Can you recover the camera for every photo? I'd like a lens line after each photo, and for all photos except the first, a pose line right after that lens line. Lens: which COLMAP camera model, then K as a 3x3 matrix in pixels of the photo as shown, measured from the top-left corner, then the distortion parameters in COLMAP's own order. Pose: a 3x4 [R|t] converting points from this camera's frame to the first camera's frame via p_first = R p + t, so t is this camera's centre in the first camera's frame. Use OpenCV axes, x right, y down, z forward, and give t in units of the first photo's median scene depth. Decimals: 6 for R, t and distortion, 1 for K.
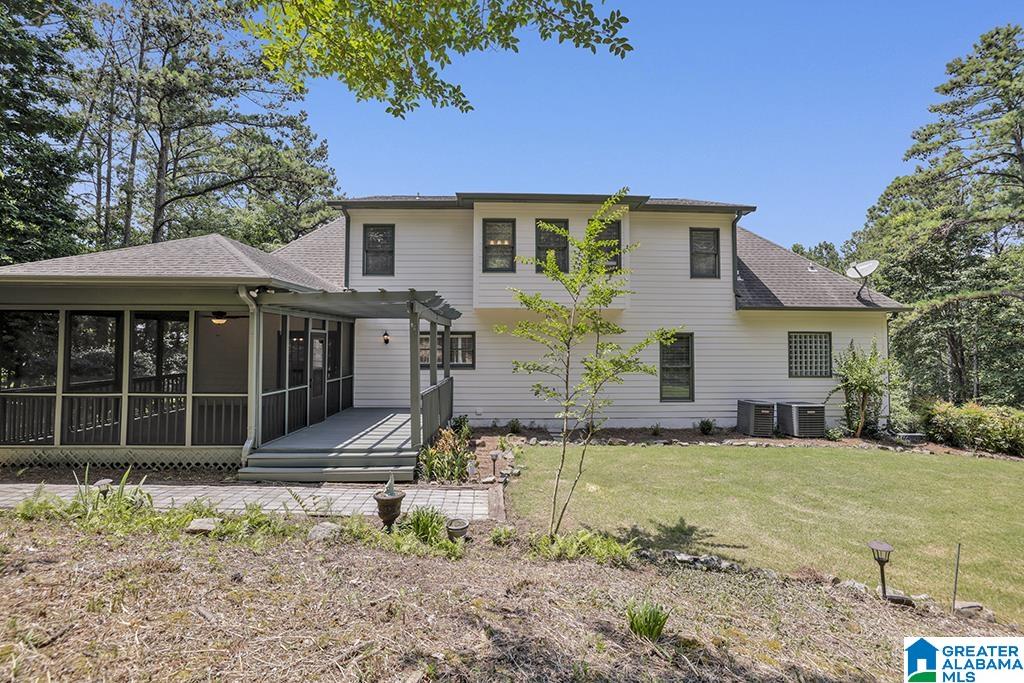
lens RADIAL K [[438.9, 0, 512.0], [0, 438.9, 341.5], [0, 0, 1]] dist [-0.001656, 0.000162]
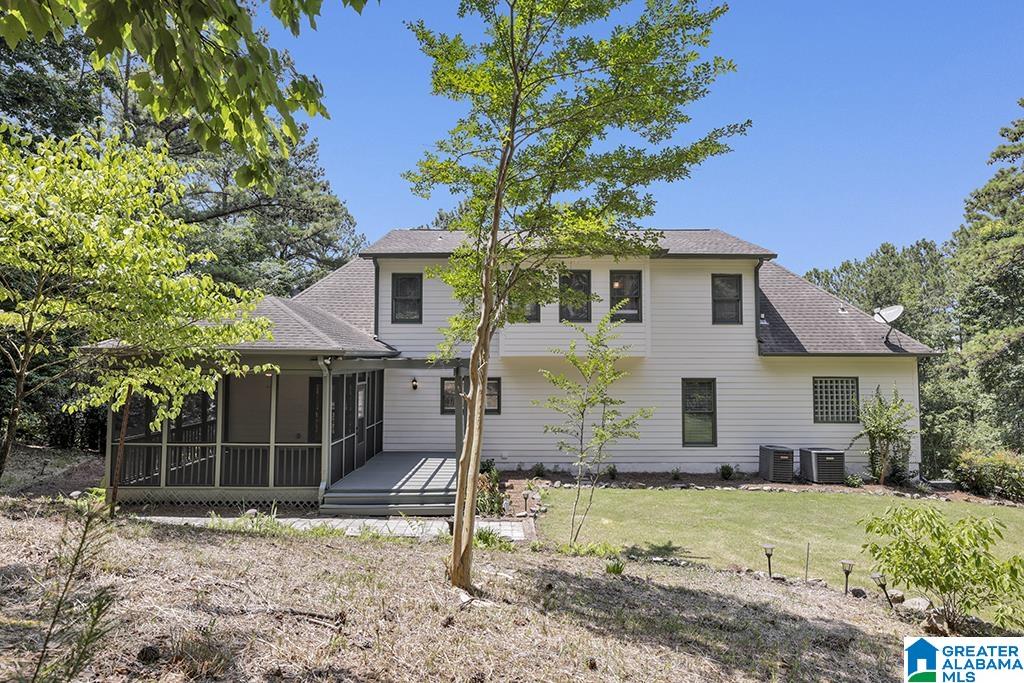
lens RADIAL K [[603.0, 0, 512.0], [0, 603.0, 341.5], [0, 0, 1]] dist [0.036997, -0.001180]
pose [[0.999723, -0.001866, -0.023474, -0.023559], [0.001499, 0.999876, -0.015646, -0.086297], [0.023501, 0.015606, 0.999602, -0.423121]]
